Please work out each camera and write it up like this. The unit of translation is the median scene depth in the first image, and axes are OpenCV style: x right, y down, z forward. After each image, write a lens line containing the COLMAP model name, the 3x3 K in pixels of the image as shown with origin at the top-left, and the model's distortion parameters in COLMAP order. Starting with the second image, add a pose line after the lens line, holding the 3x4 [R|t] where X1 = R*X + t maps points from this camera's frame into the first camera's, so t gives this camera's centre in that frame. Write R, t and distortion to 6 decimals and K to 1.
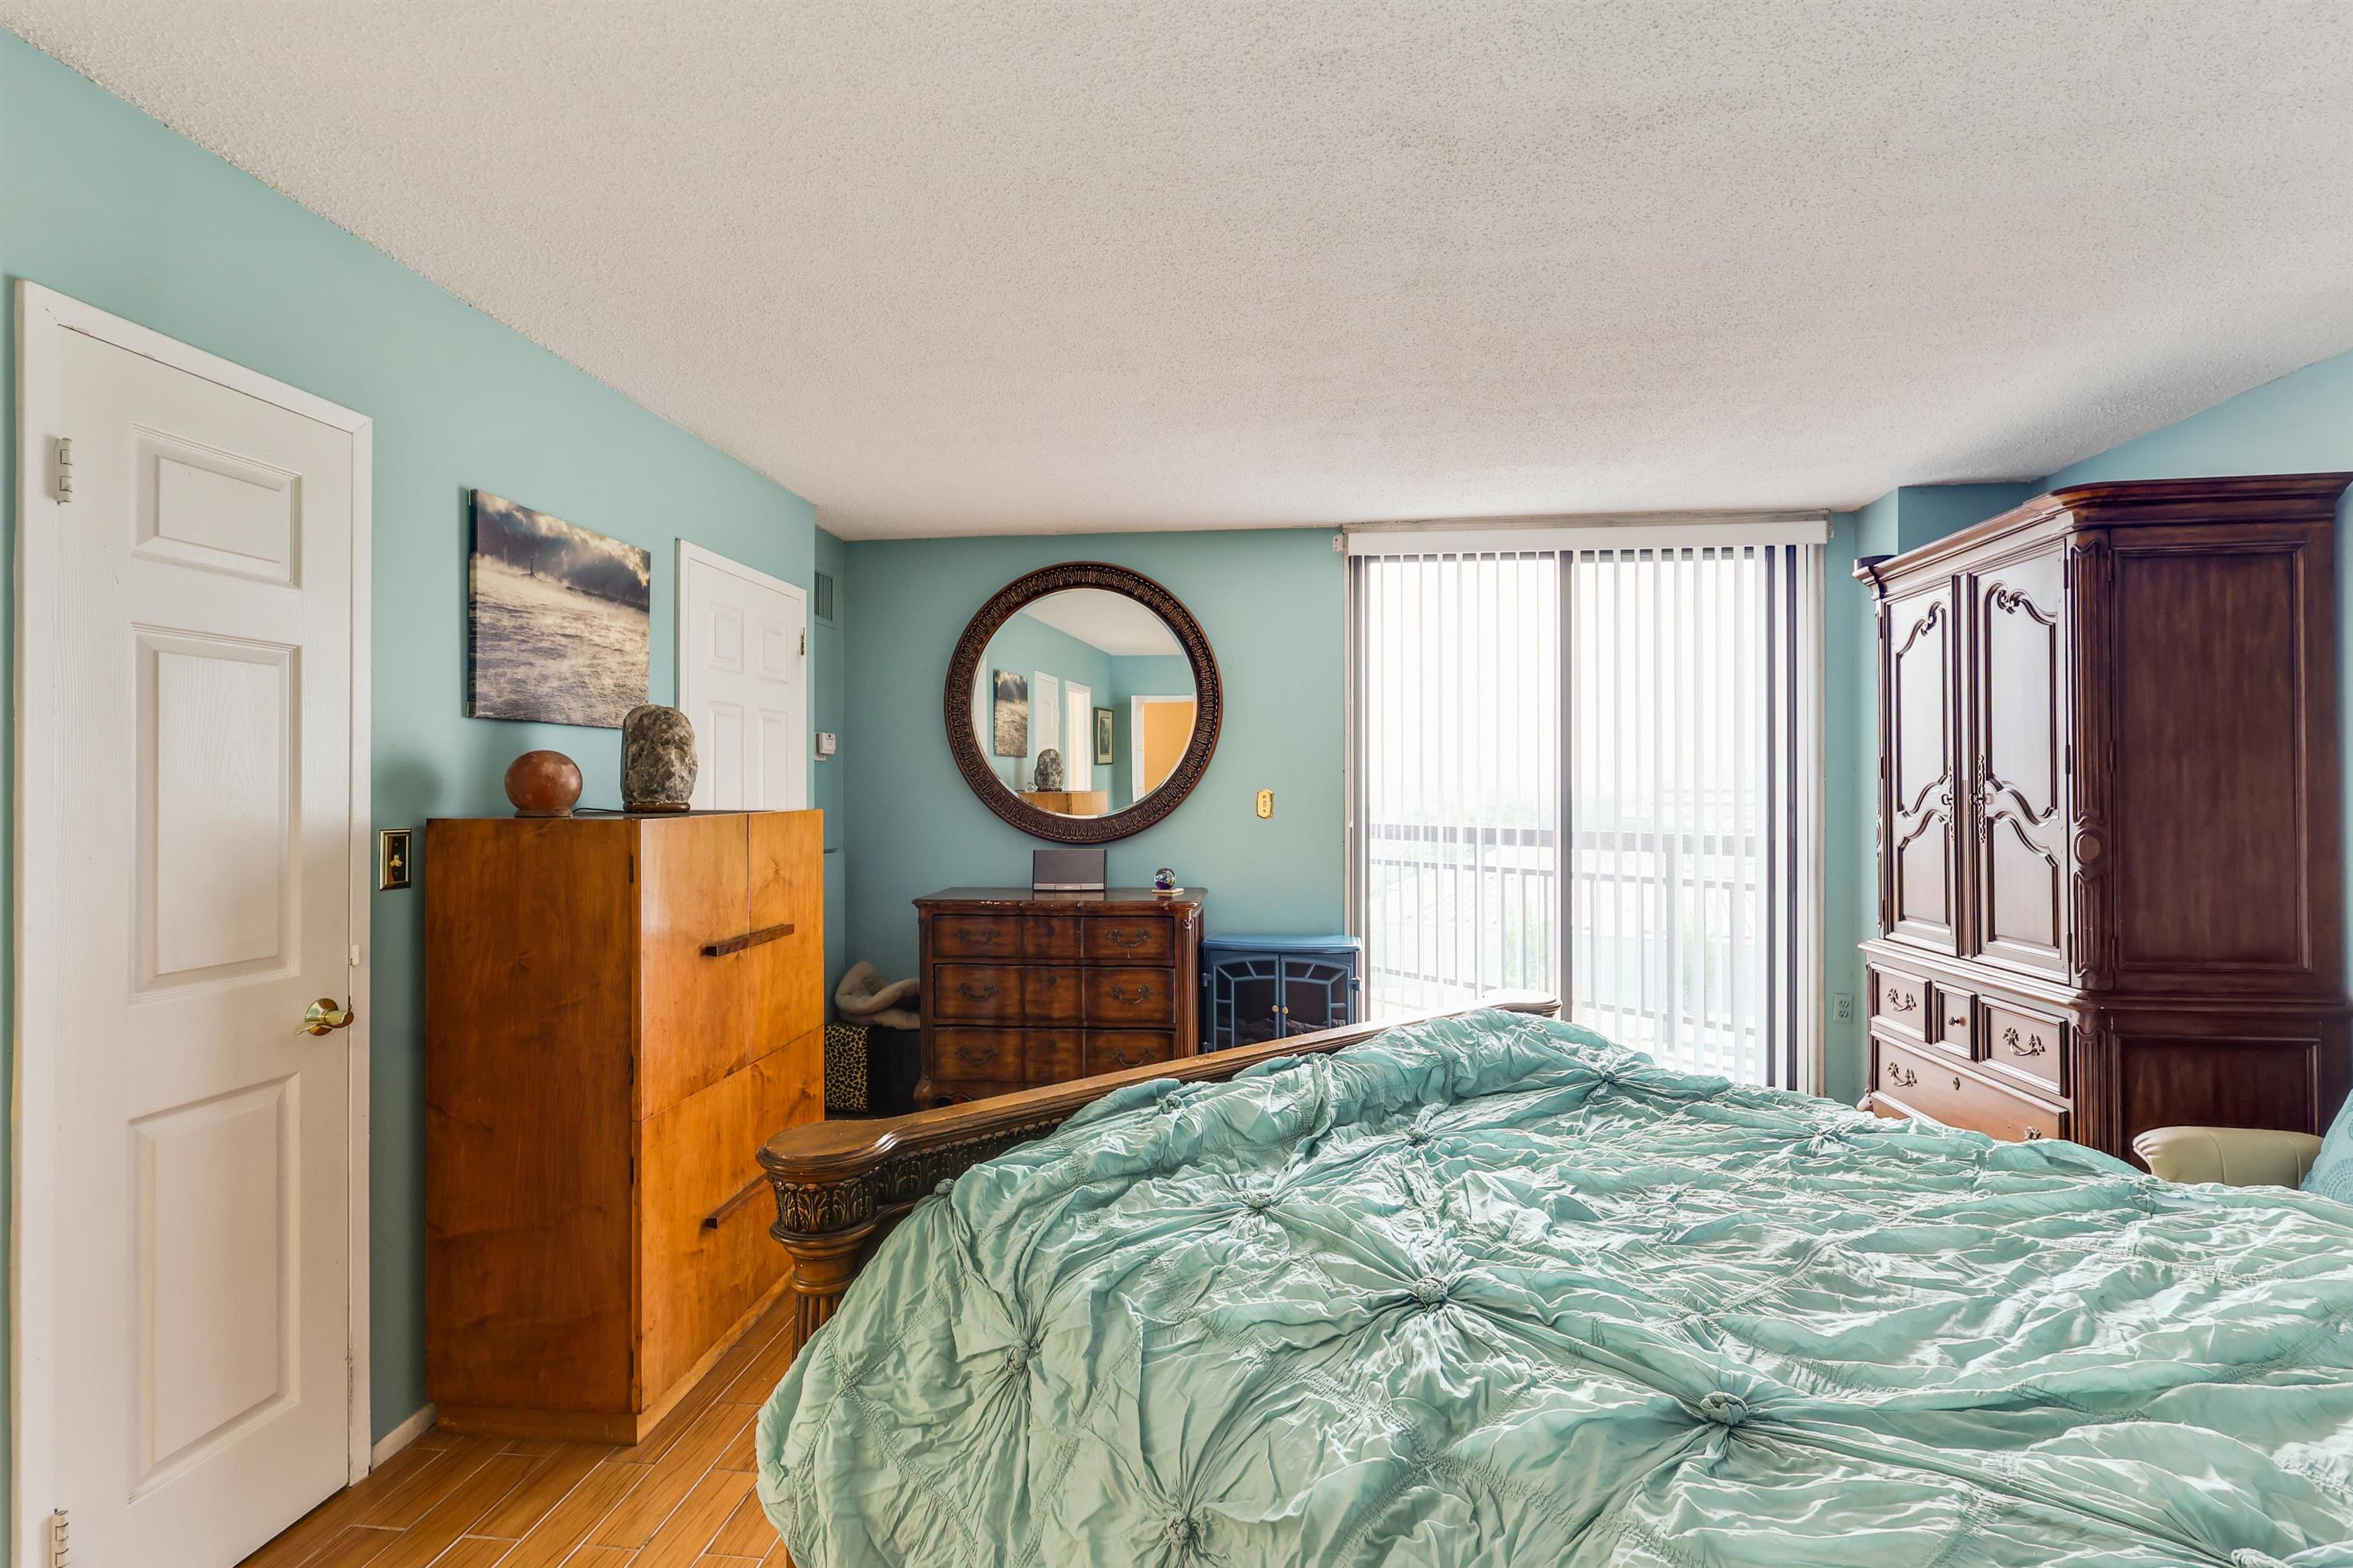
lens RADIAL K [[1128.4, 0, 1172.0], [0, 1128.4, 779.2], [0, 0, 1]] dist [0.002248, -0.000864]
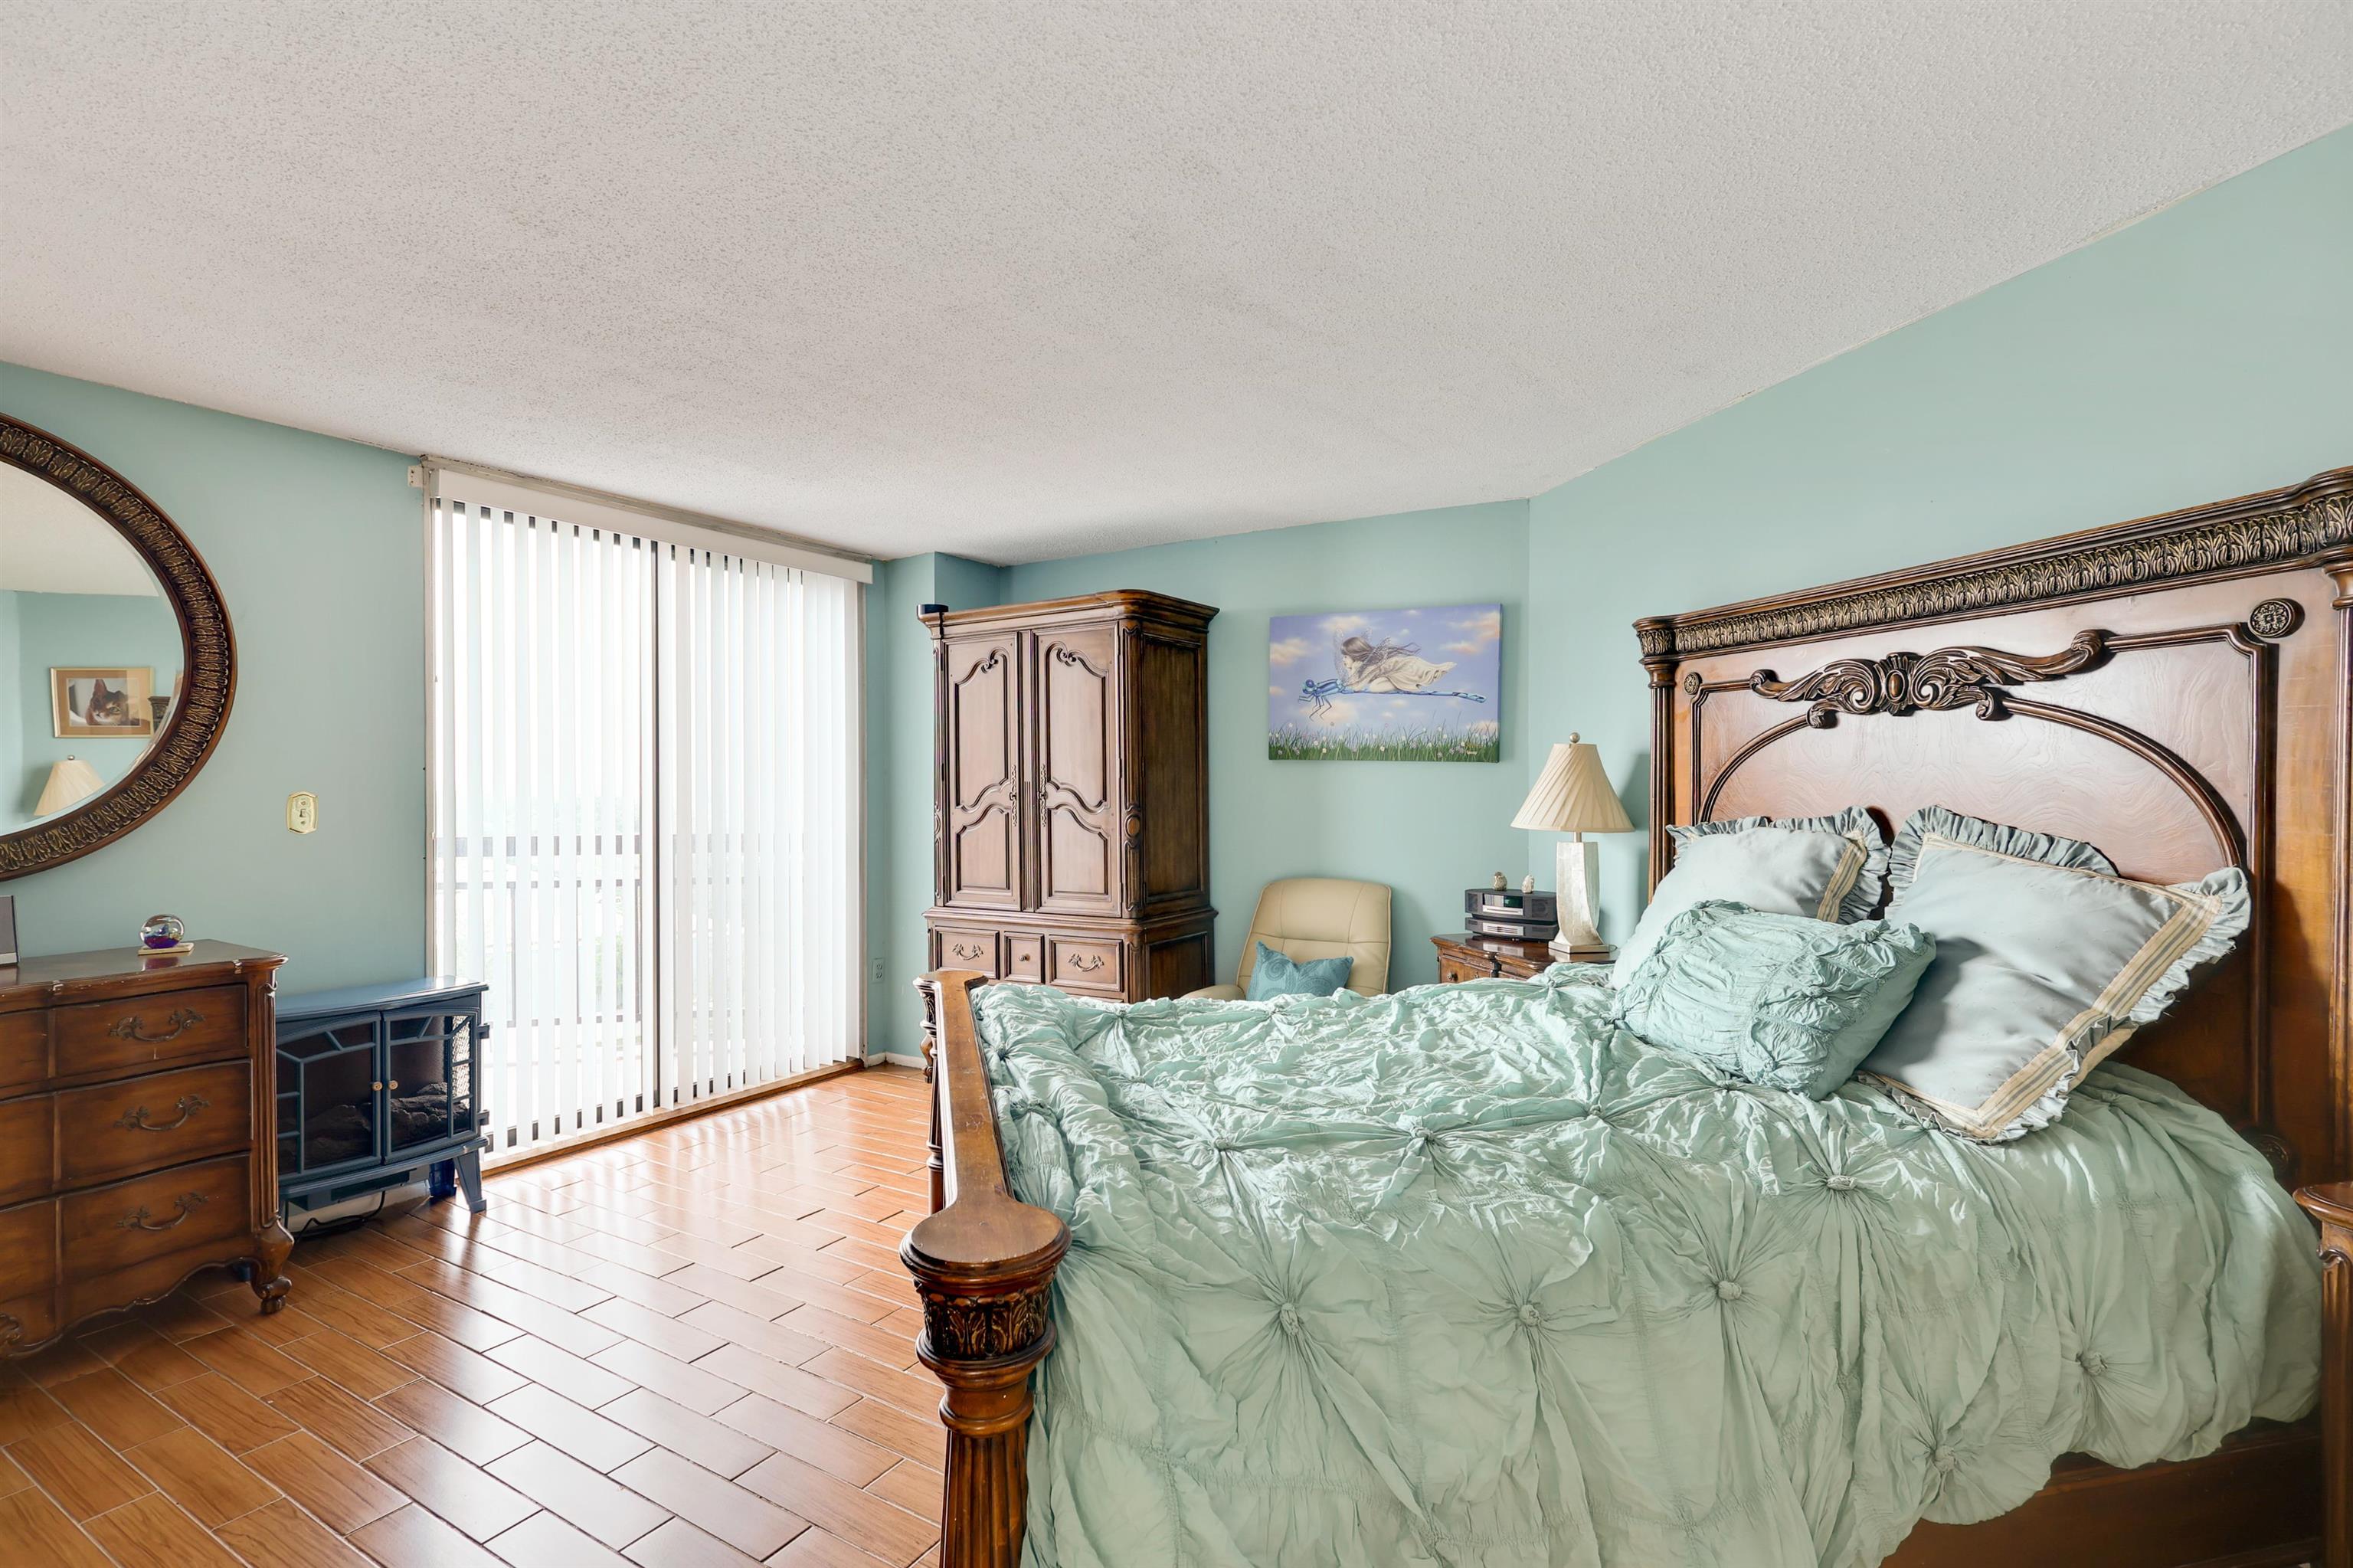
lens RADIAL K [[1128.4, 0, 1175.0], [0, 1128.4, 787.6], [0, 0, 1]] dist [0.002248, -0.000864]
pose [[0.408016, -0.002249, 0.912972, -0.482050], [-0.002675, 0.999990, 0.003659, 0.002045], [-0.912971, -0.003936, 0.408006, 0.276166]]
